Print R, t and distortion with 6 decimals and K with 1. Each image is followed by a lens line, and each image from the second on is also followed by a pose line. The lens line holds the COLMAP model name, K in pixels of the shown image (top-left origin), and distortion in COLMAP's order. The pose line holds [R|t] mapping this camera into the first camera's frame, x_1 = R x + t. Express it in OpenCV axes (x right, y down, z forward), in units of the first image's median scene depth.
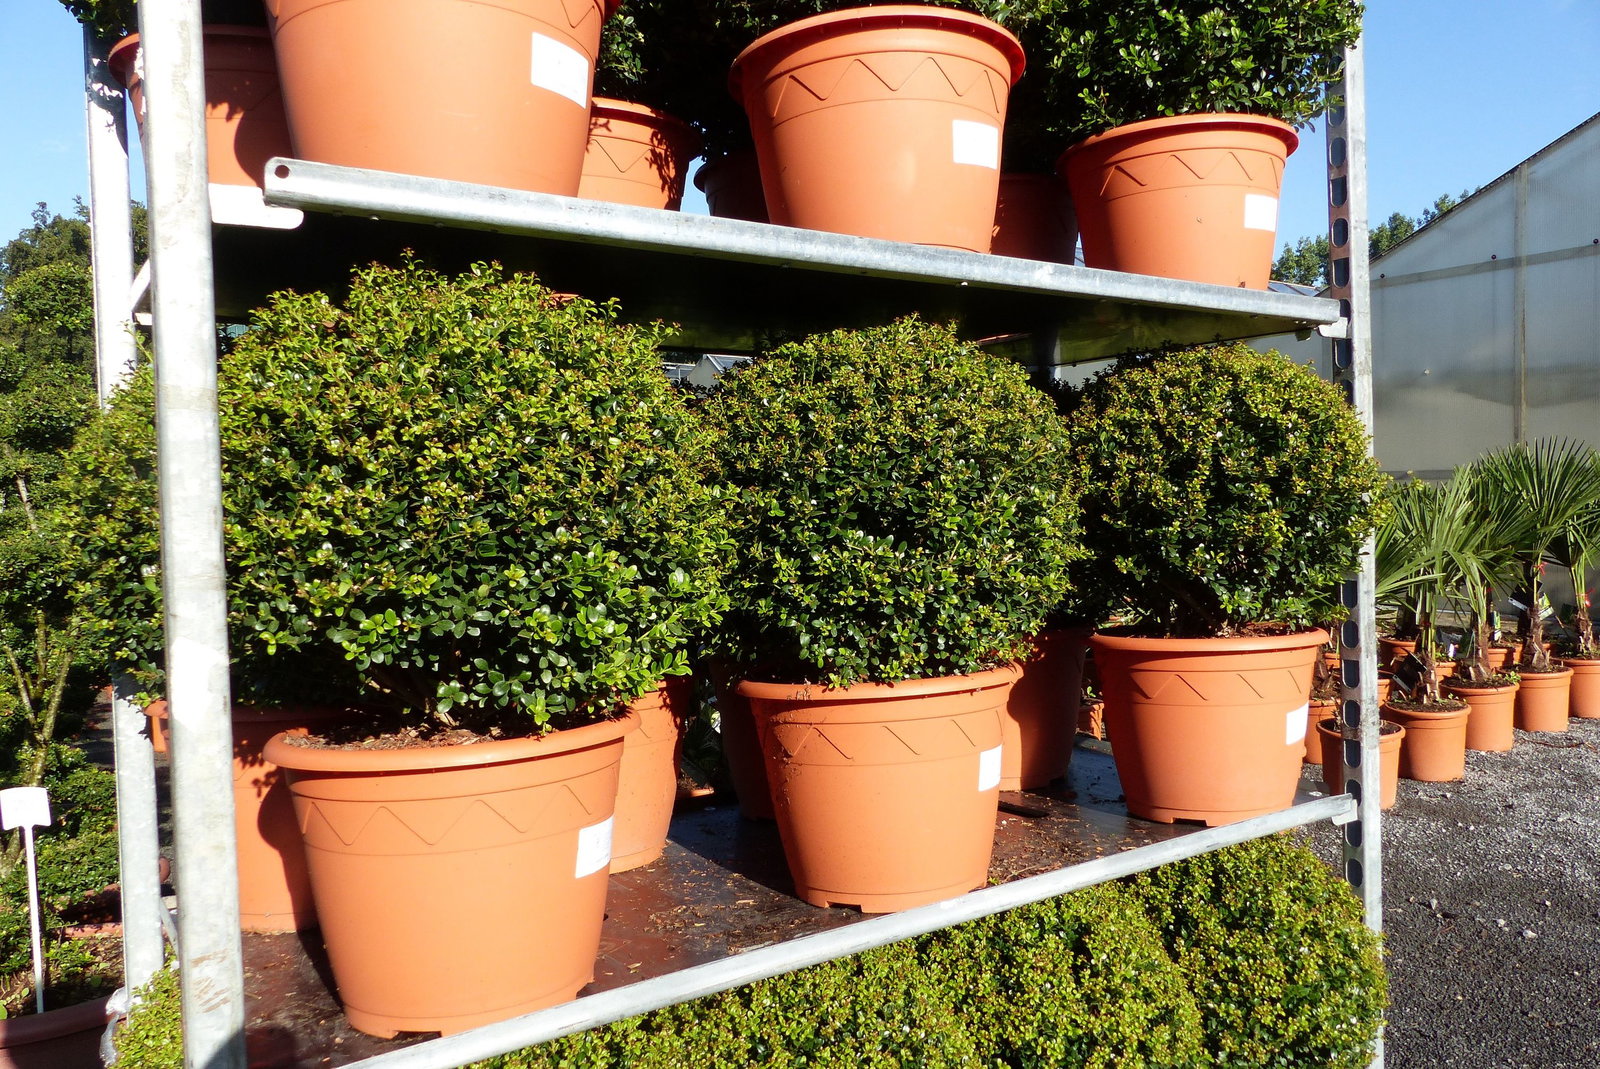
lens RADIAL K [[1213.1, 0, 799.7], [0, 1213.1, 531.7], [0, 0, 1]] dist [-0.031422, 0.042354]
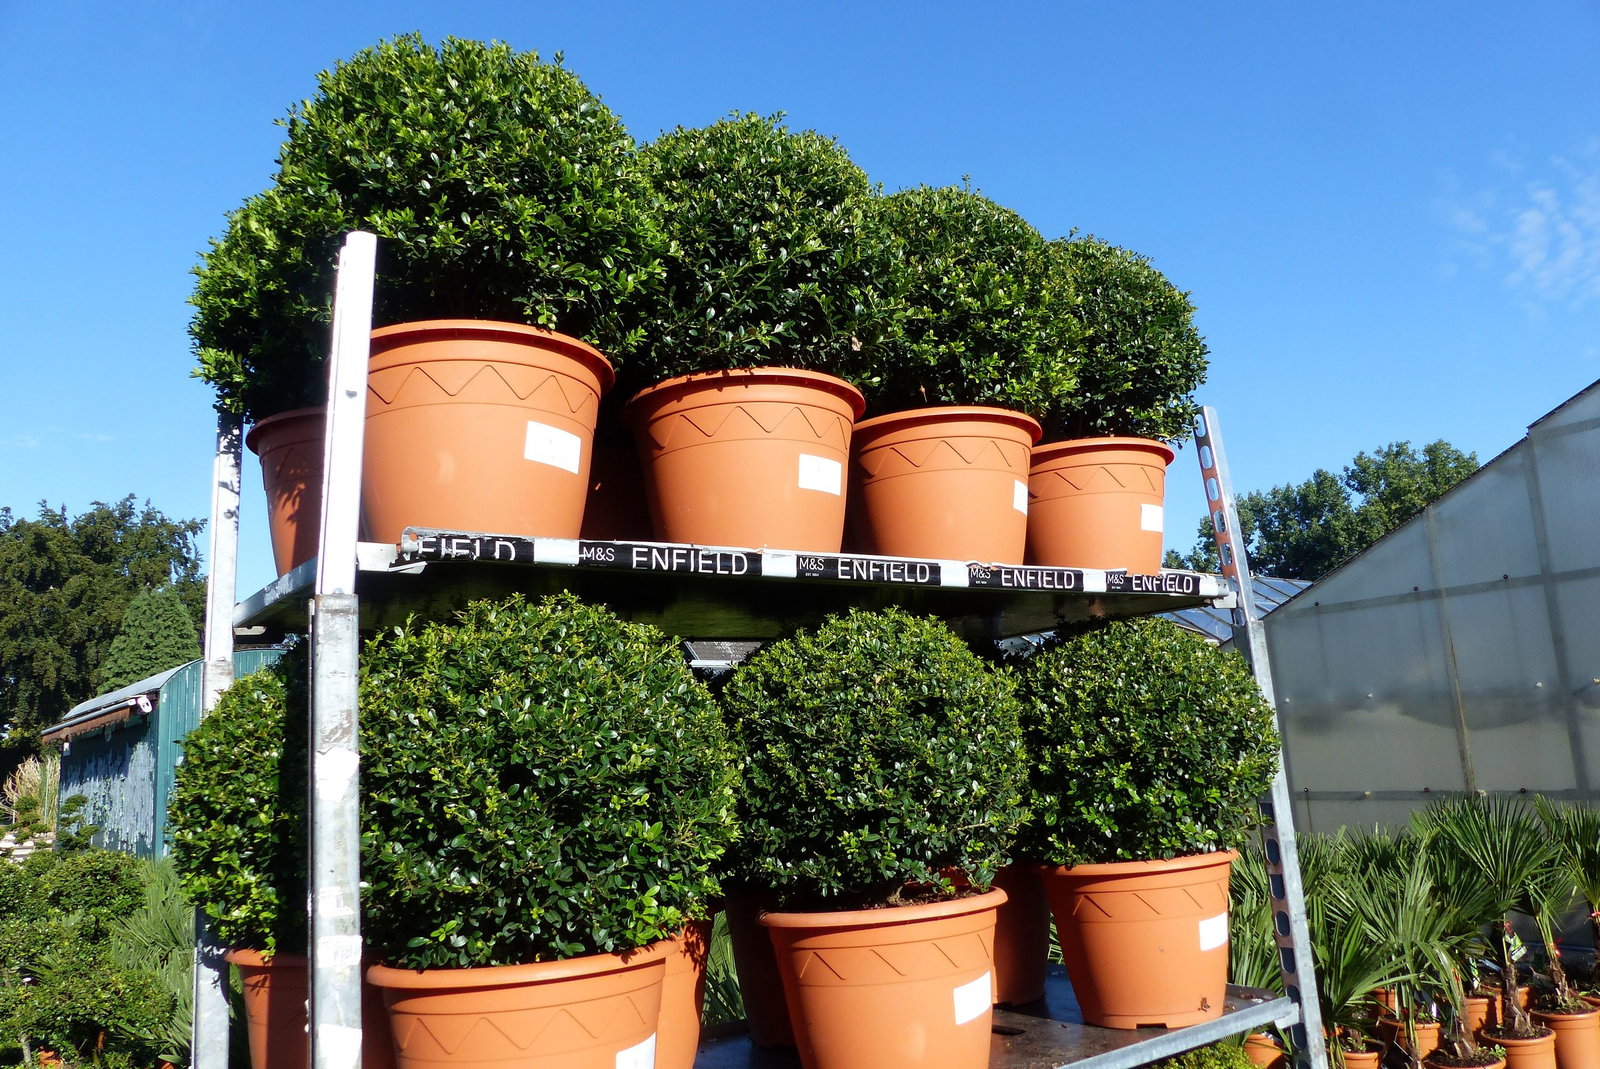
lens RADIAL K [[1213.1, 0, 799.7], [0, 1213.1, 531.7], [0, 0, 1]] dist [-0.031422, 0.042354]
pose [[0.998070, -0.049037, 0.038094, -0.009872], [0.055445, 0.979989, -0.191175, -0.120278], [-0.027957, 0.192918, 0.980817, -0.052210]]
